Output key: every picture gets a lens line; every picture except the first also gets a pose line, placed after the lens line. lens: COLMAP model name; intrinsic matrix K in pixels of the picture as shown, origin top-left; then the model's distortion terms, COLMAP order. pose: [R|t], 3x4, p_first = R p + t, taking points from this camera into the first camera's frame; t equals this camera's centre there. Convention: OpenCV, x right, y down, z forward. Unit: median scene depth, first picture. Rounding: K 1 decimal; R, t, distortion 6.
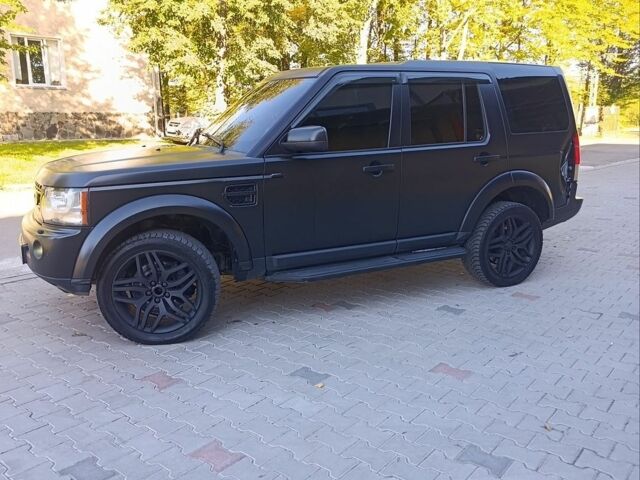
lens RADIAL K [[550.0, 0, 324.4], [0, 550.0, 238.3], [0, 0, 1]] dist [0.037922, -0.009709]
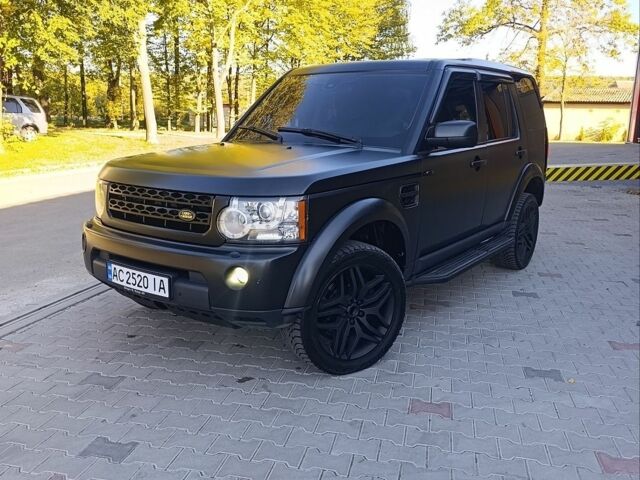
lens RADIAL K [[550.0, 0, 324.4], [0, 550.0, 238.3], [0, 0, 1]] dist [0.037922, -0.009709]
pose [[0.897959, -0.077900, 0.433130, -0.704050], [0.075771, 0.996878, 0.022205, -0.040146], [-0.433508, 0.012880, 0.901058, 0.241152]]
